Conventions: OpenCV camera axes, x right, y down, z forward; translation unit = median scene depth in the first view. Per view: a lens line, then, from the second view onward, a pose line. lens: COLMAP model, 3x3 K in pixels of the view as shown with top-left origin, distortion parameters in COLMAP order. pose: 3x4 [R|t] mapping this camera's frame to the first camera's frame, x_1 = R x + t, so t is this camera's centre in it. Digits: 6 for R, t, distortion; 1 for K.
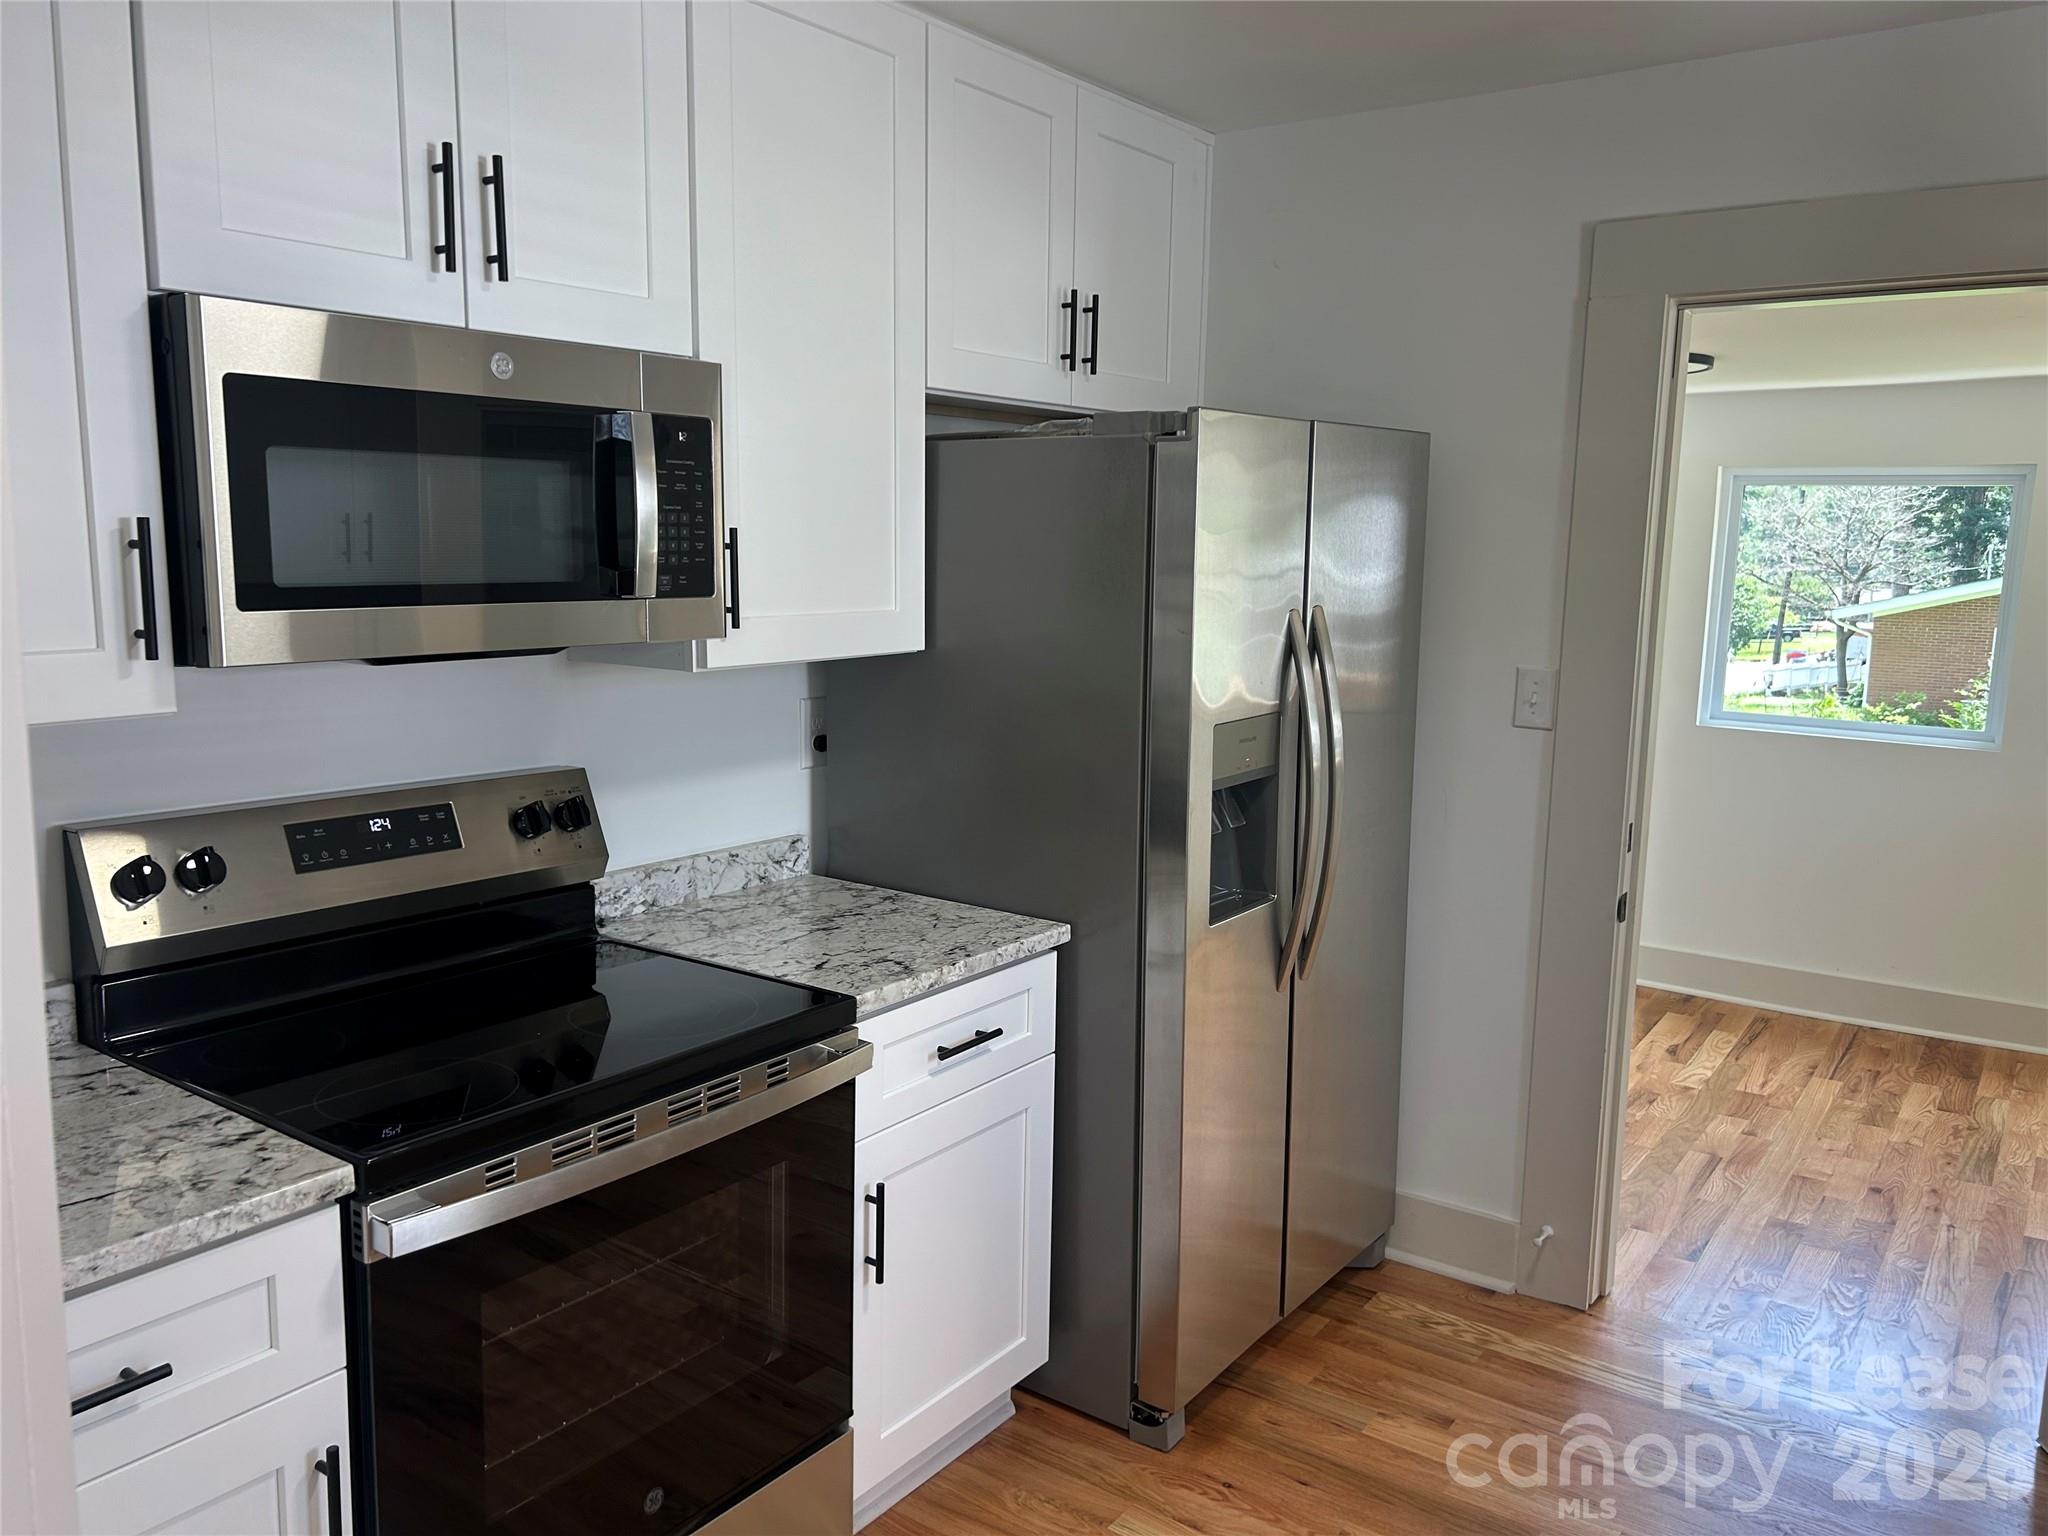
lens RADIAL K [[1503.5, 0, 1030.5], [0, 1503.5, 734.4], [0, 0, 1]] dist [0.003990, -0.001951]
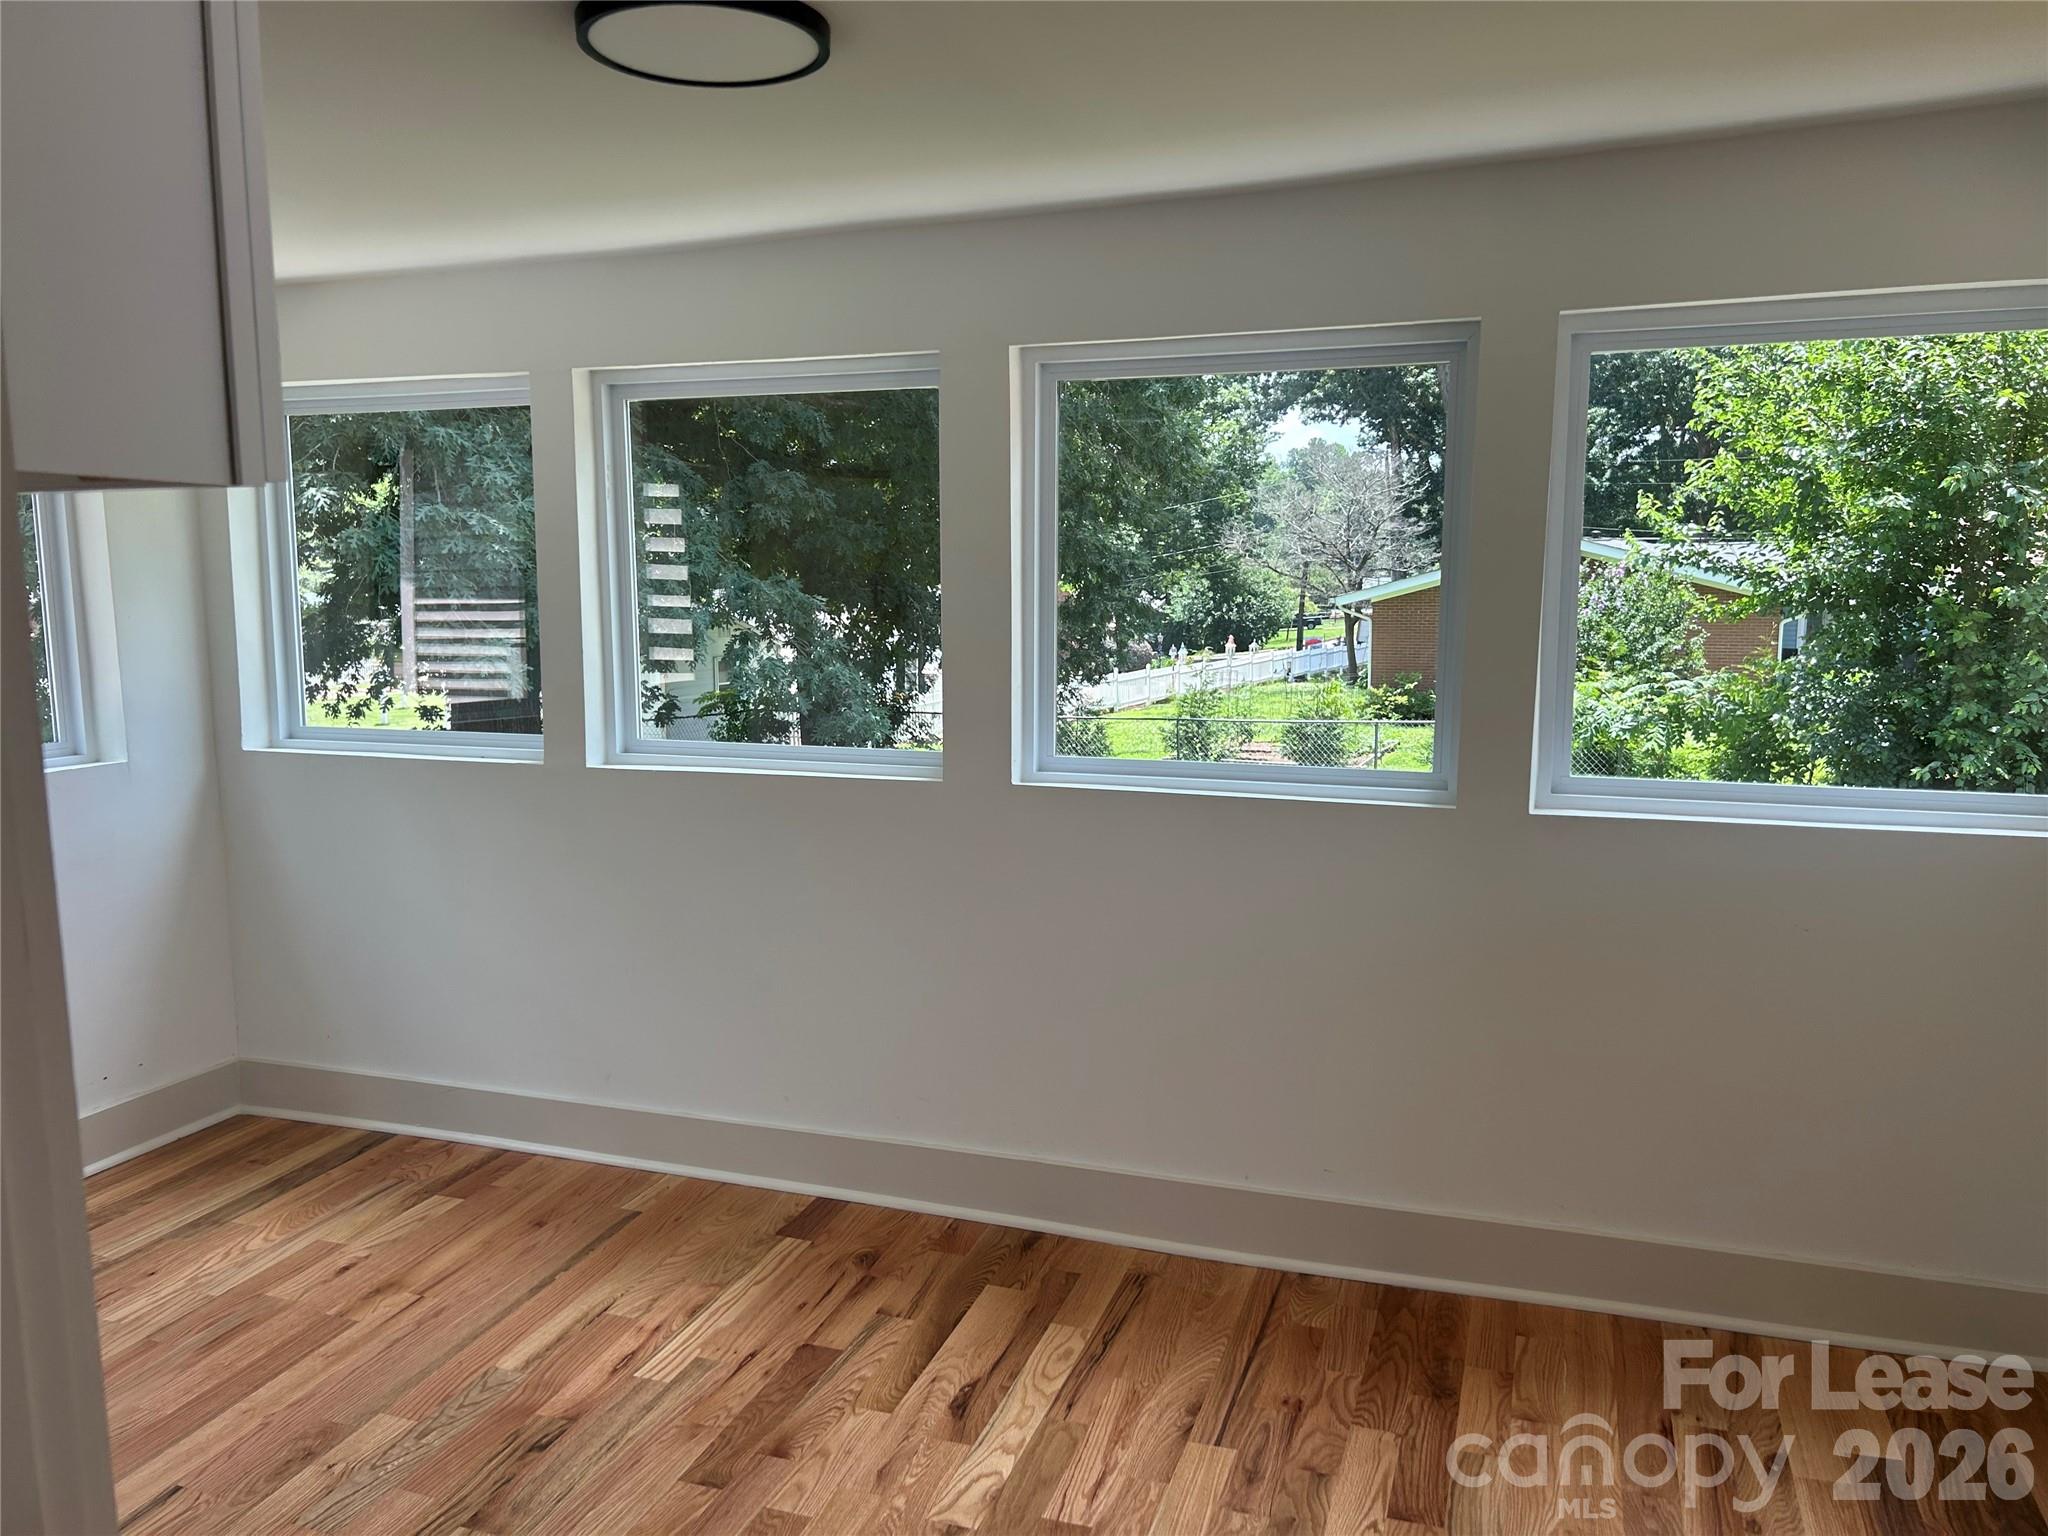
lens RADIAL K [[1538.4, 0, 1024.0], [0, 1538.4, 768.0], [0, 0, 1]] dist [0.036056, -0.000782]
pose [[0.958893, -0.071155, 0.274701, 0.291228], [0.067934, 0.997464, 0.021235, -0.027442], [-0.275515, -0.001700, 0.961295, 0.427377]]
